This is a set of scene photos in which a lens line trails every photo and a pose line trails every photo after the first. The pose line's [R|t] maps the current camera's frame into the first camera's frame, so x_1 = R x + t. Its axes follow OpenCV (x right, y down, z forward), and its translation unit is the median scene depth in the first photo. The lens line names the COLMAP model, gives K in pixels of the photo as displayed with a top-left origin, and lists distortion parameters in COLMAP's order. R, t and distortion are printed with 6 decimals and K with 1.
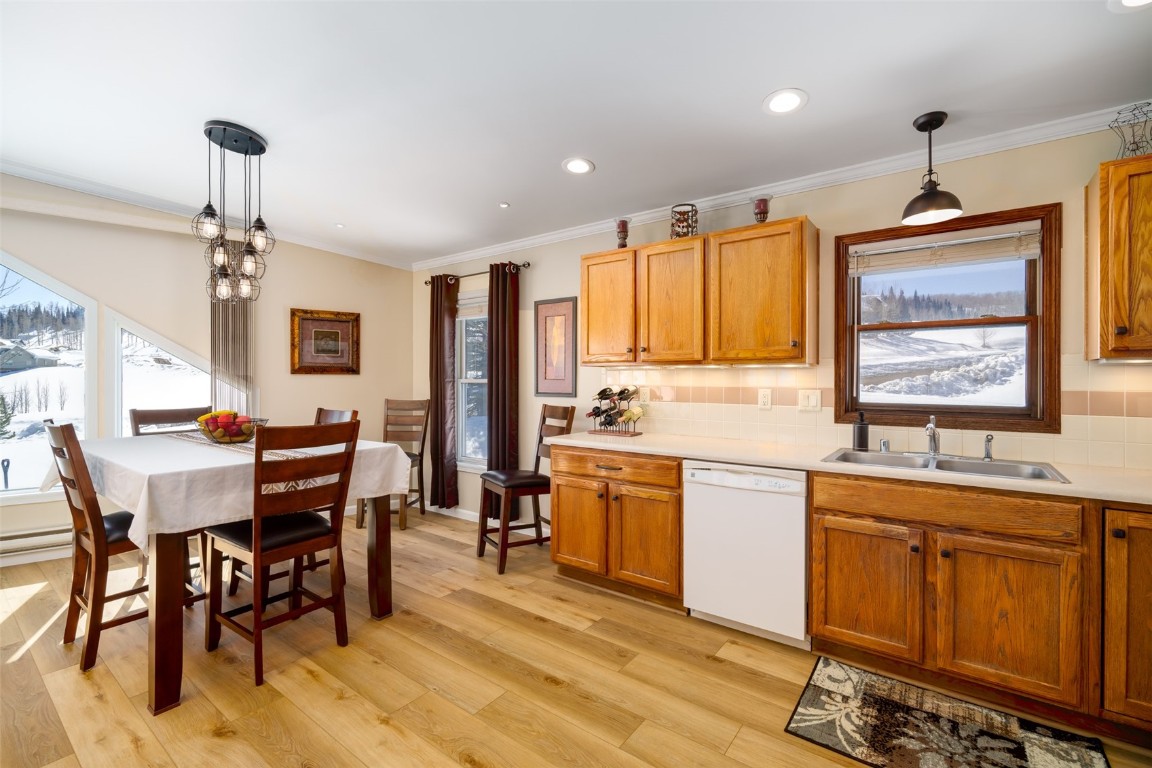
lens RADIAL K [[520.8, 0, 579.5], [0, 520.8, 380.4], [0, 0, 1]] dist [-0.012359, -0.000064]
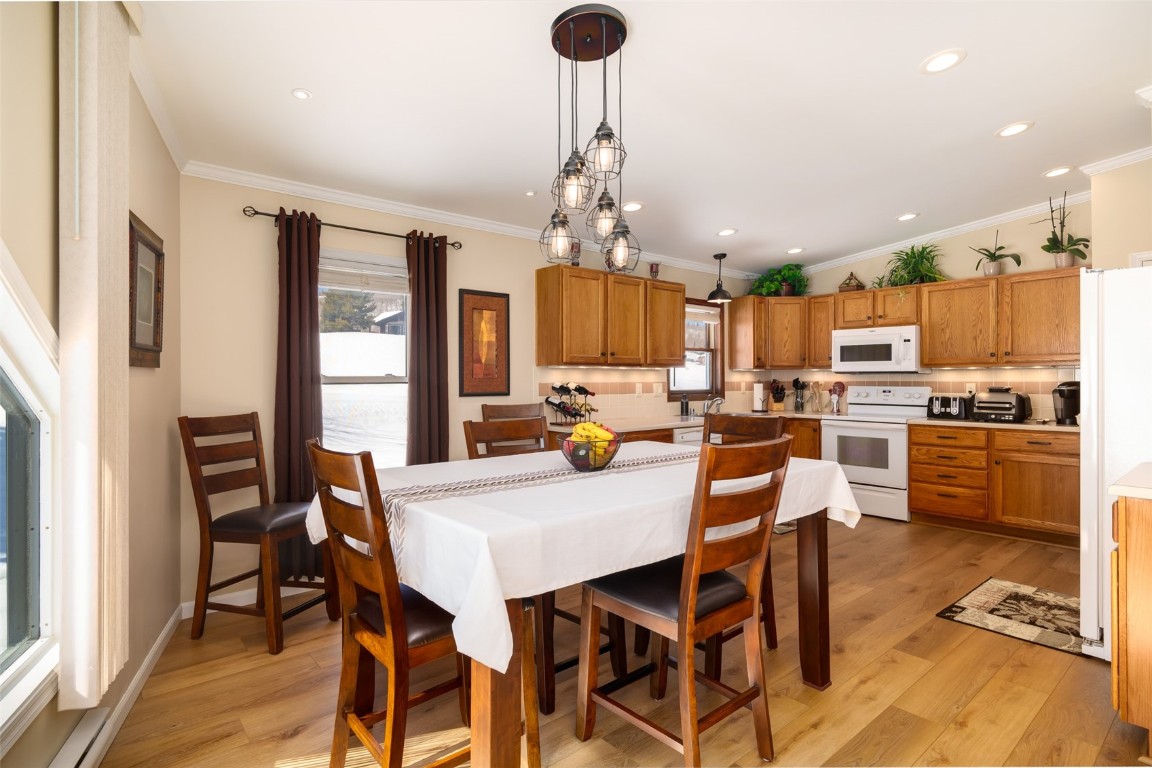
lens RADIAL K [[597.4, 0, 579.8], [0, 597.4, 380.7], [0, 0, 1]] dist [0.001042, -0.000029]
pose [[0.200226, -0.005725, 0.979733, -1.345210], [0.004271, 0.999979, 0.004971, -0.001082], [-0.979740, 0.003190, 0.200246, 0.782276]]
